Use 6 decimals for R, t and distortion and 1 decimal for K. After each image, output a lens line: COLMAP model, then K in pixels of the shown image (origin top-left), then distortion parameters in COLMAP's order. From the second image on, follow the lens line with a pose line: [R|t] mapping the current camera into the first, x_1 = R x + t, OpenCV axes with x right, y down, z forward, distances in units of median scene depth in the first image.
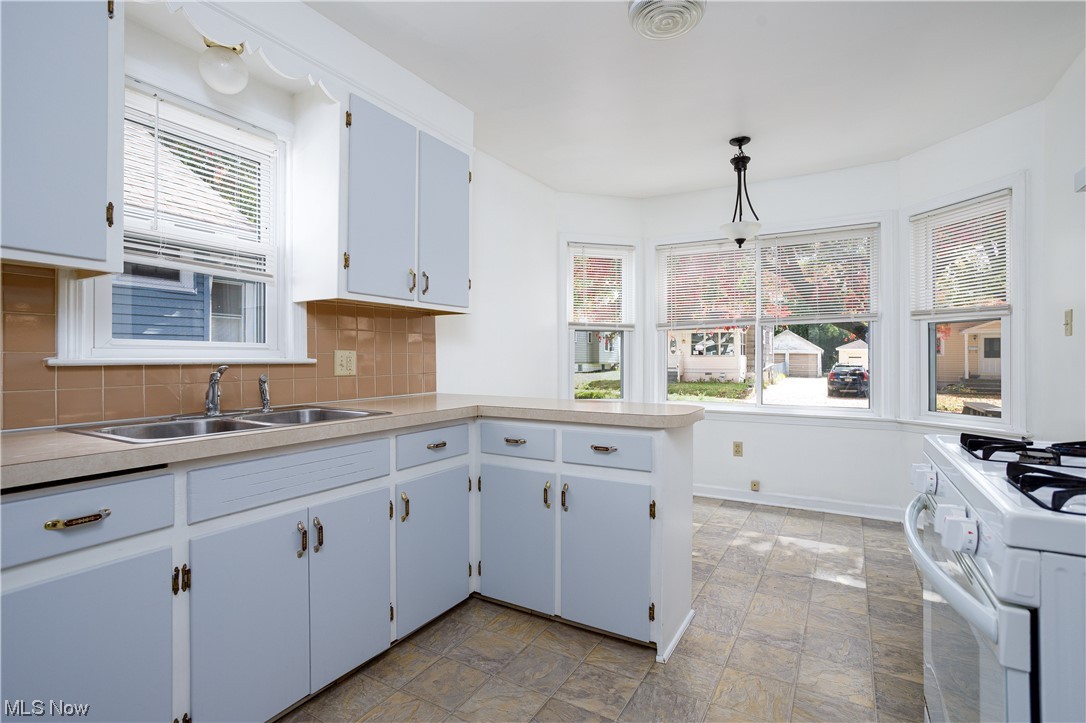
lens RADIAL K [[523.2, 0, 544.3], [0, 523.2, 357.1], [0, 0, 1]] dist [-0.059251, 0.033052]
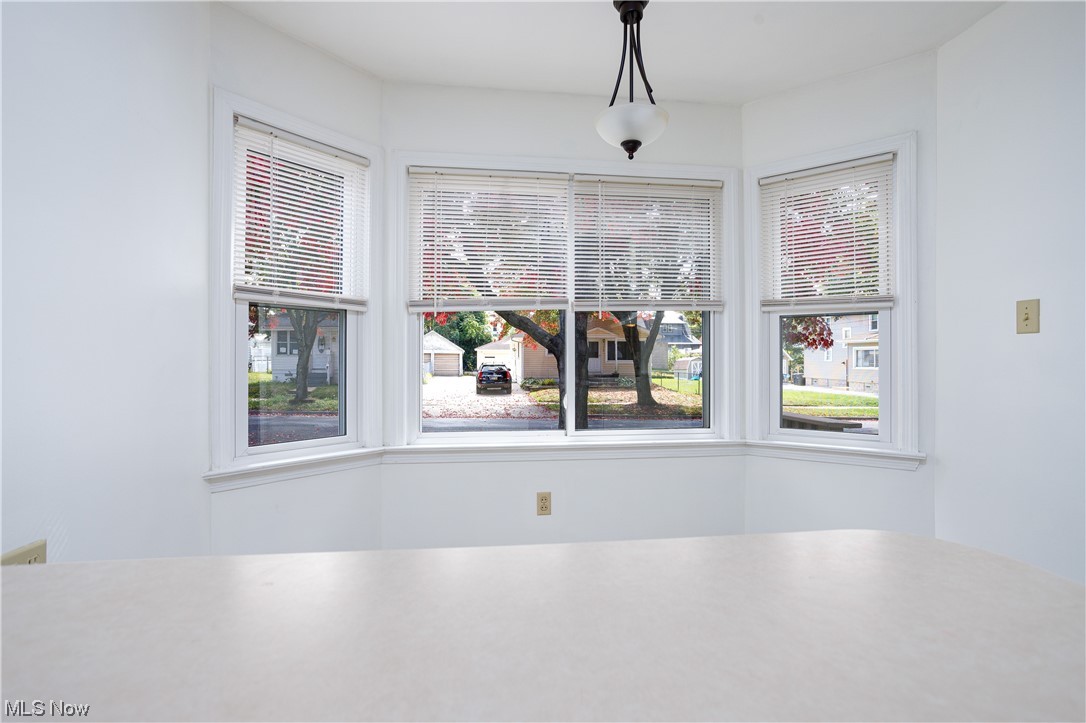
lens RADIAL K [[523.2, 0, 544.3], [0, 523.2, 357.1], [0, 0, 1]] dist [-0.059251, 0.033052]
pose [[0.785240, 0.000421, 0.619192, -0.020078], [-0.001033, 0.999999, 0.000630, -0.002838], [-0.619191, -0.001134, 0.785240, 0.453990]]
